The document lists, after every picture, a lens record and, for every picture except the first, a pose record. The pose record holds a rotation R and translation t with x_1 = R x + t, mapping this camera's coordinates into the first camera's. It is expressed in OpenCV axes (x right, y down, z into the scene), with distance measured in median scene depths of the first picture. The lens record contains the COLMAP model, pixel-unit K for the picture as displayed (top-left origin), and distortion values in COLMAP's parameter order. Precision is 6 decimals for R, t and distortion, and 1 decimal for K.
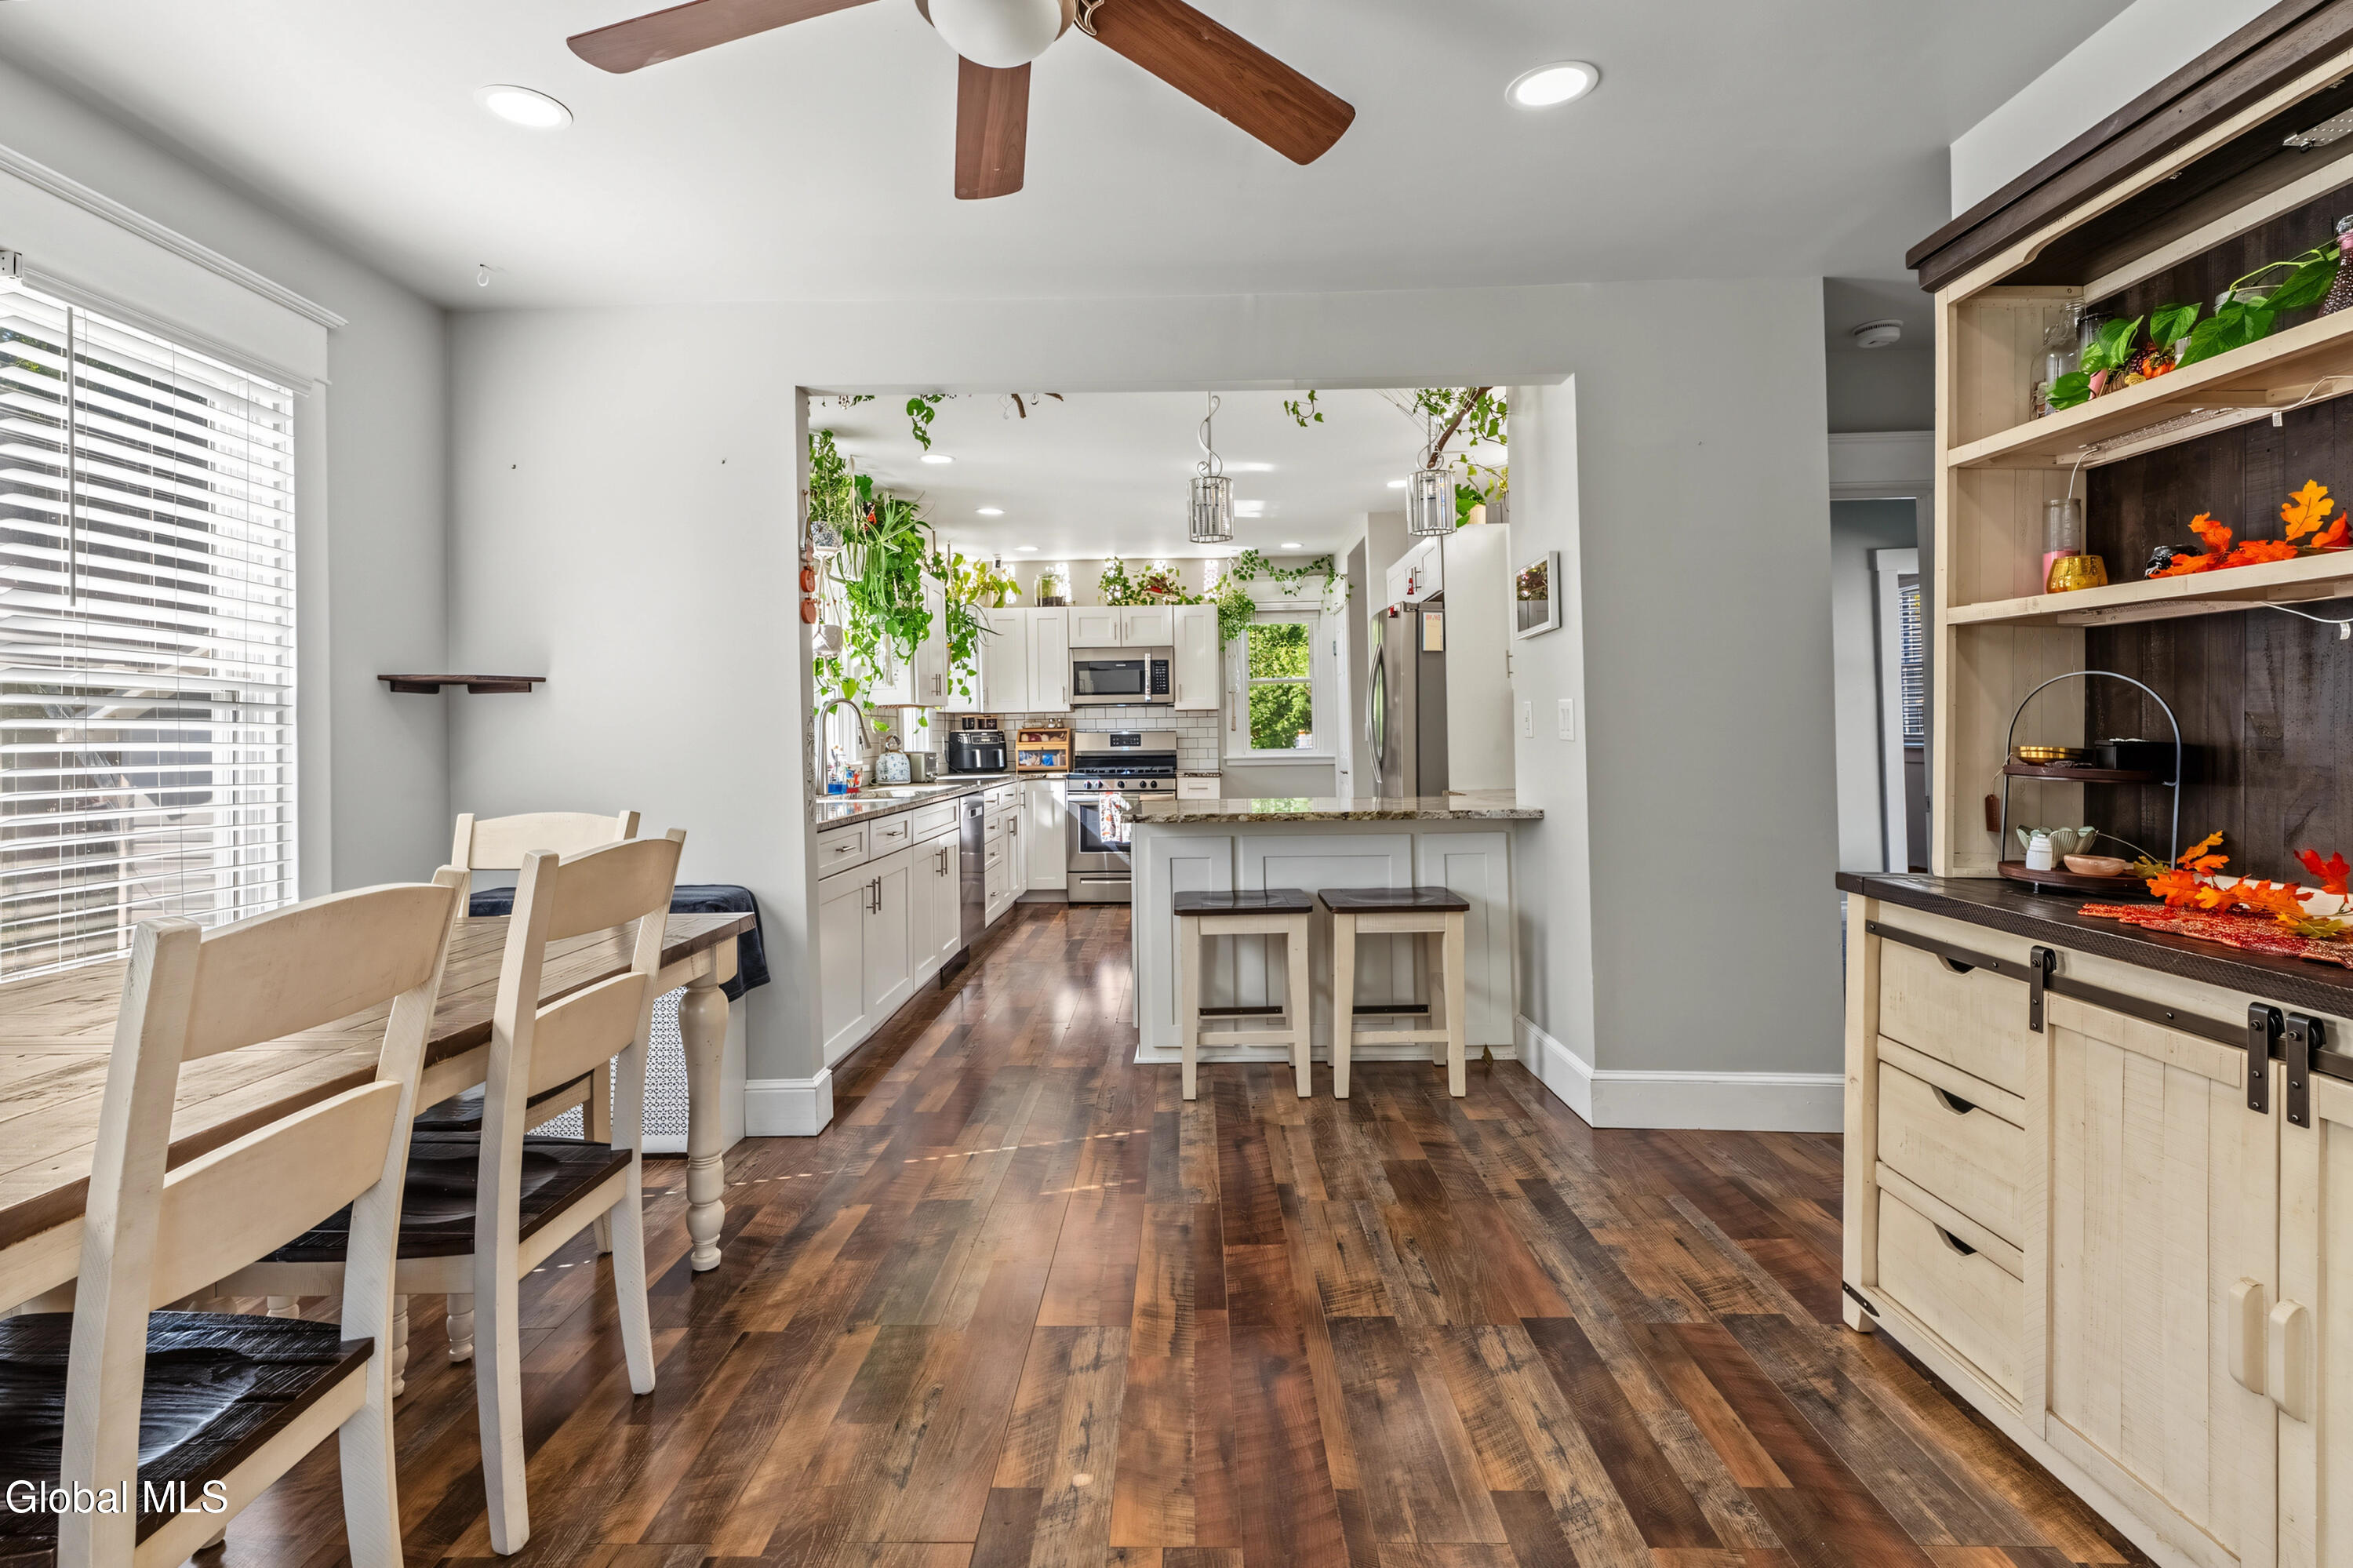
lens RADIAL K [[1076.3, 0, 1174.6], [0, 1076.3, 755.4], [0, 0, 1]] dist [0.012323, -0.000179]
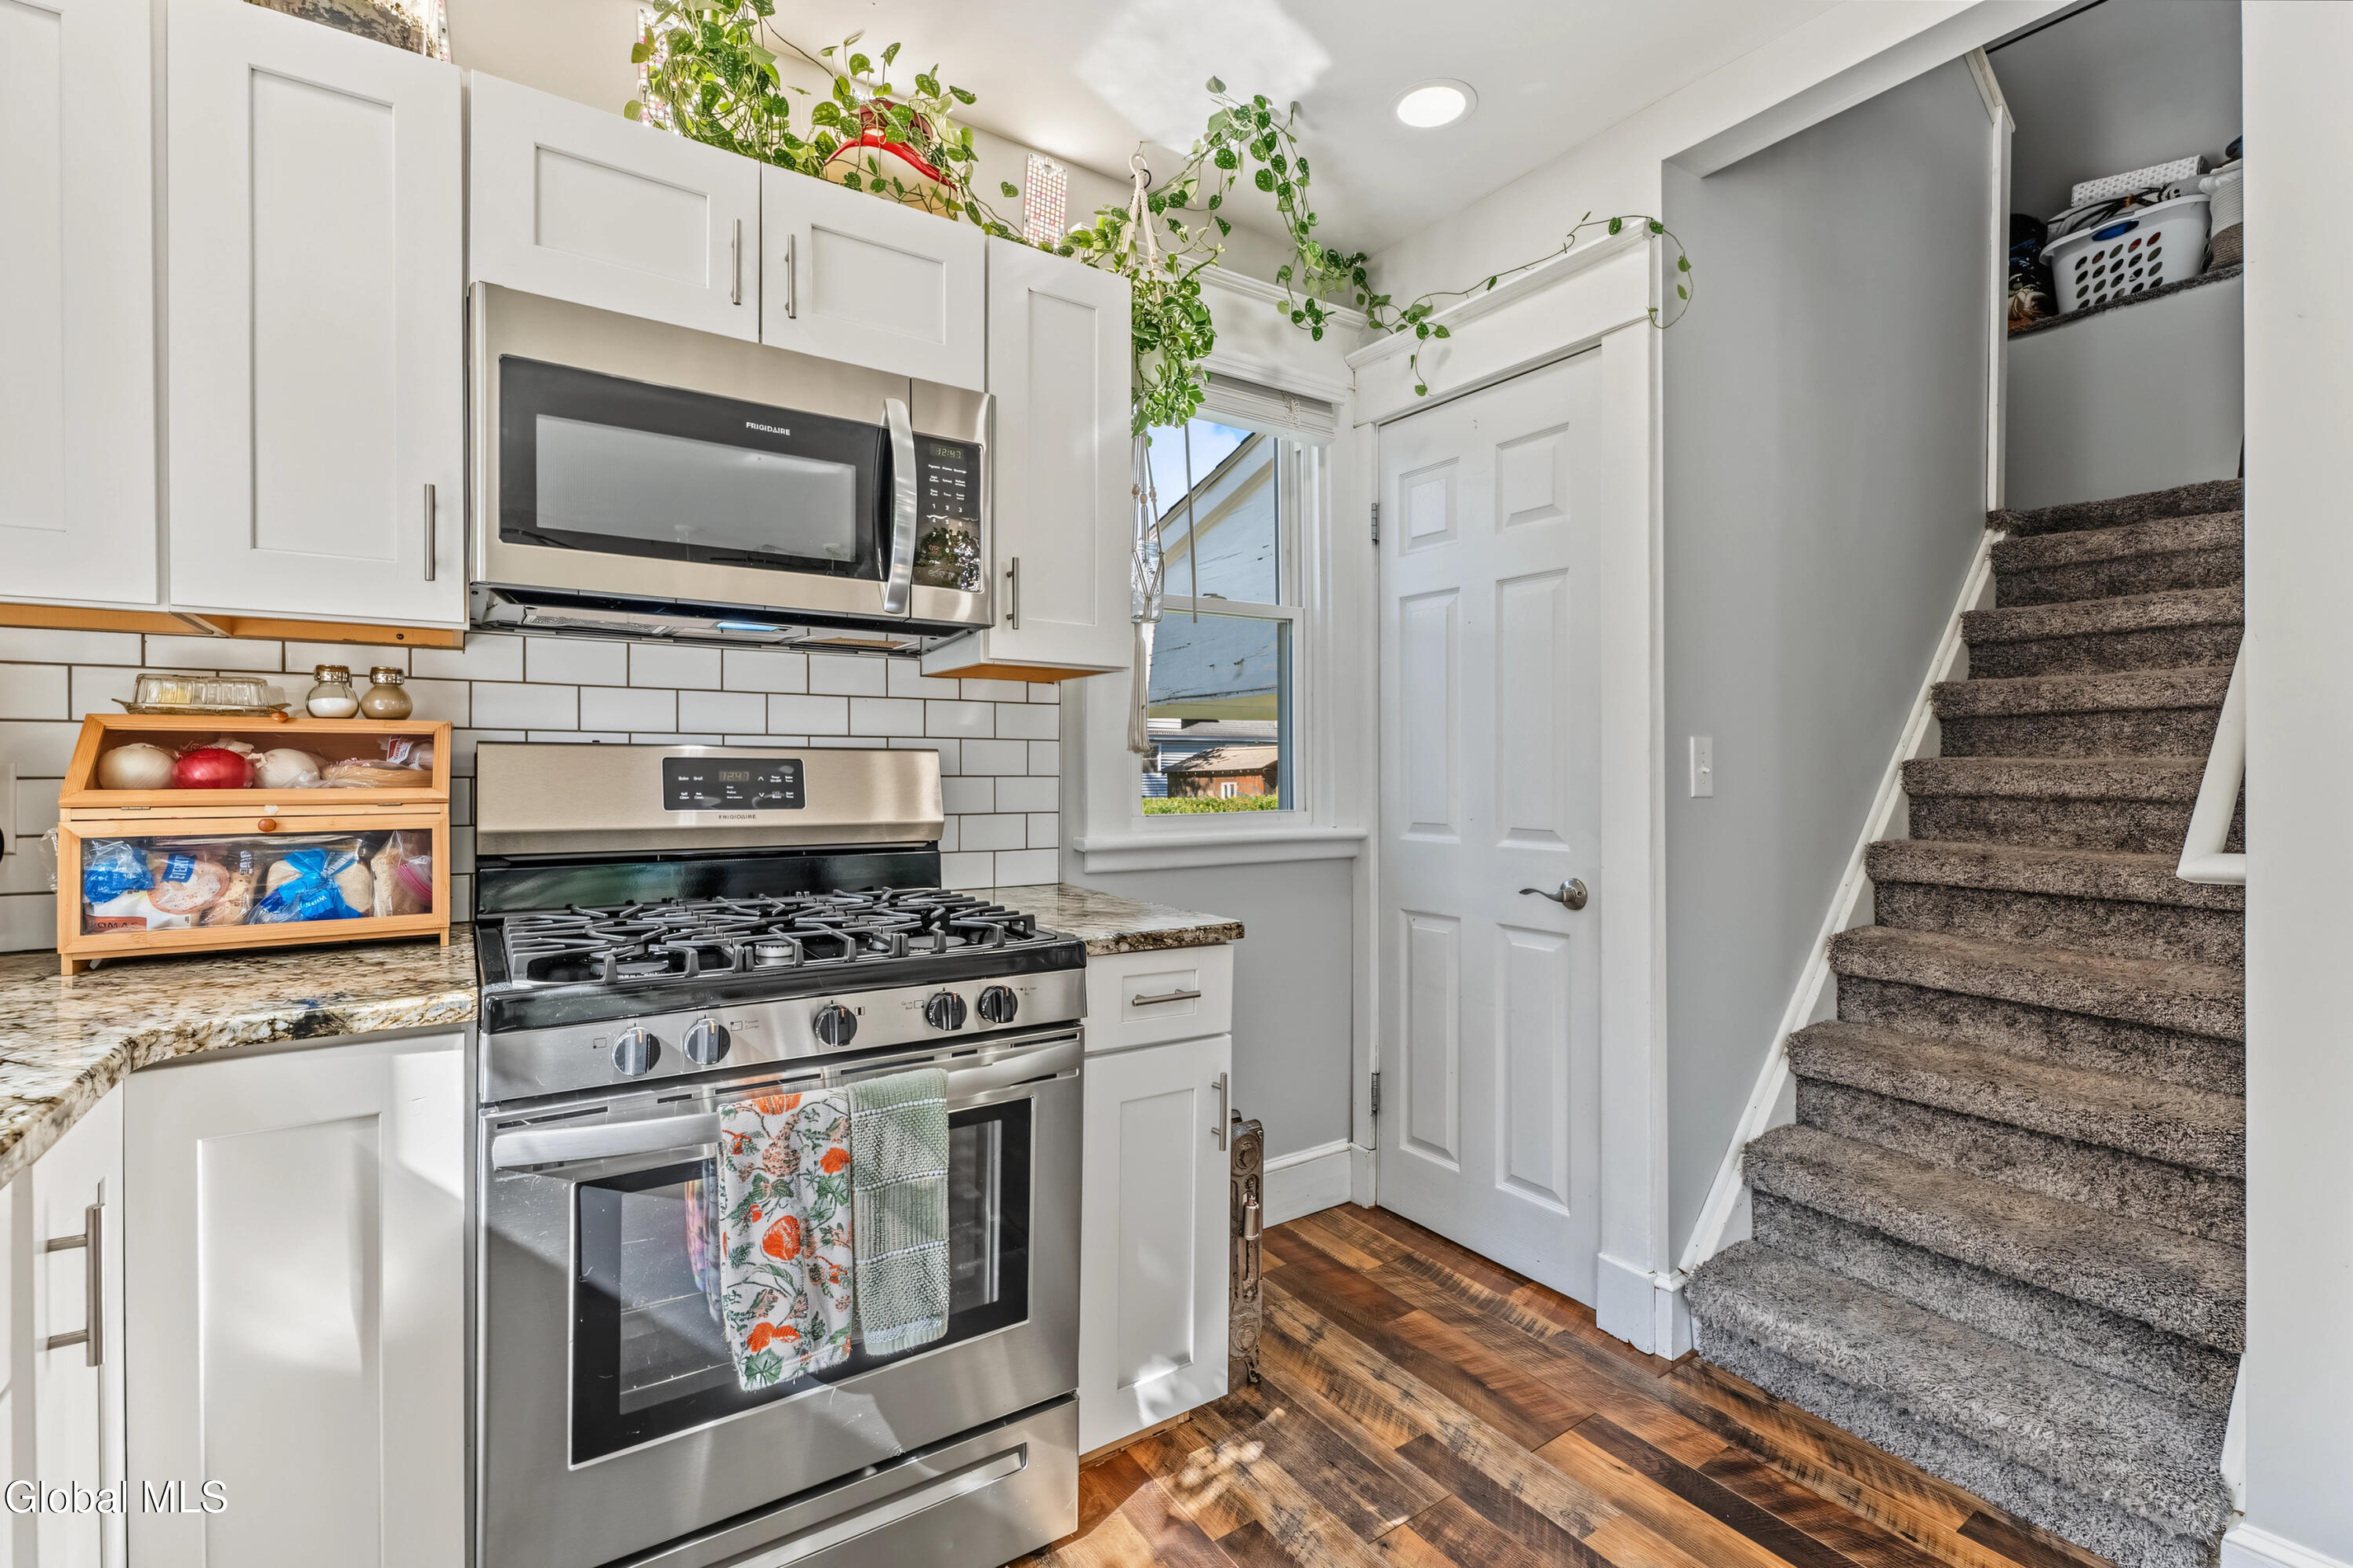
lens RADIAL K [[1055.6, 0, 1170.4], [0, 1055.6, 773.2], [0, 0, 1]] dist [0.002856, -0.001025]
pose [[0.819604, 0.013167, 0.572779, -0.102999], [-0.004388, 0.999851, -0.016705, -0.013166], [-0.572914, 0.011178, 0.819539, 0.784638]]
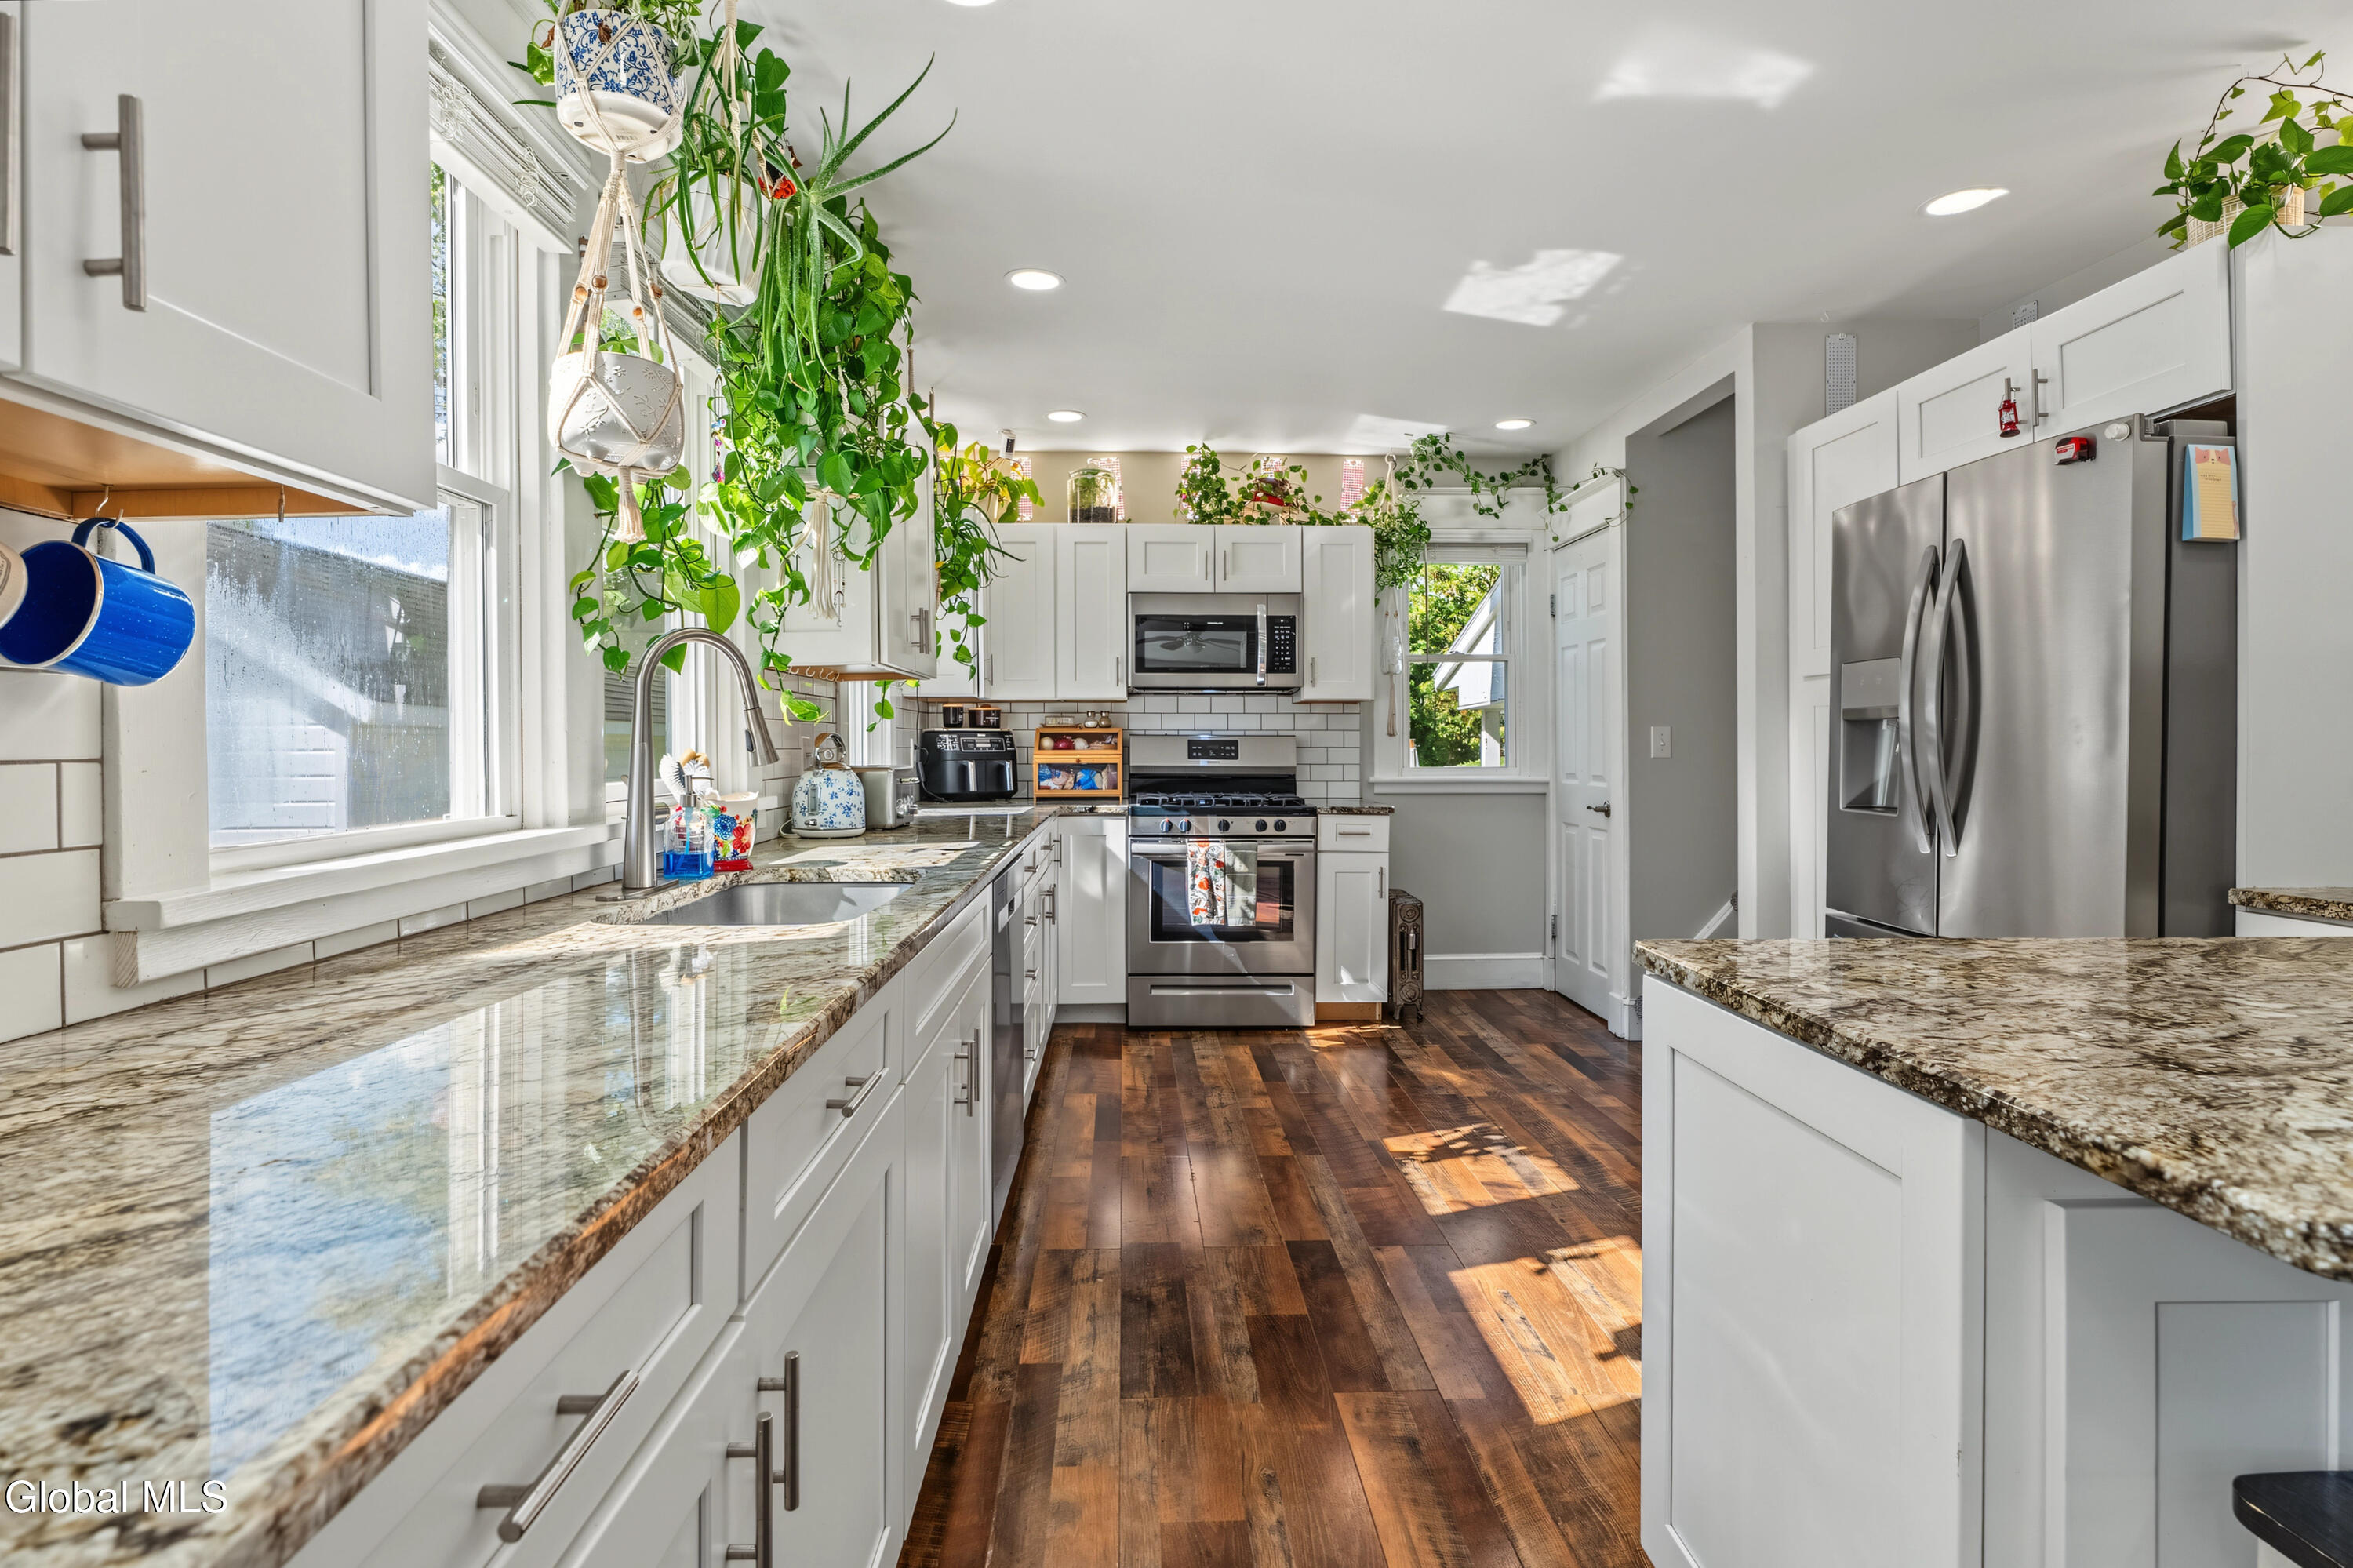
lens RADIAL K [[1111.8, 0, 1168.6], [0, 1111.8, 775.5], [0, 0, 1]] dist [-0.001944, -0.000228]
pose [[0.998684, 0.013728, 0.049414, -0.104989], [-0.014221, 0.999852, 0.009634, -0.005172], [-0.049274, -0.010324, 0.998732, 0.387542]]
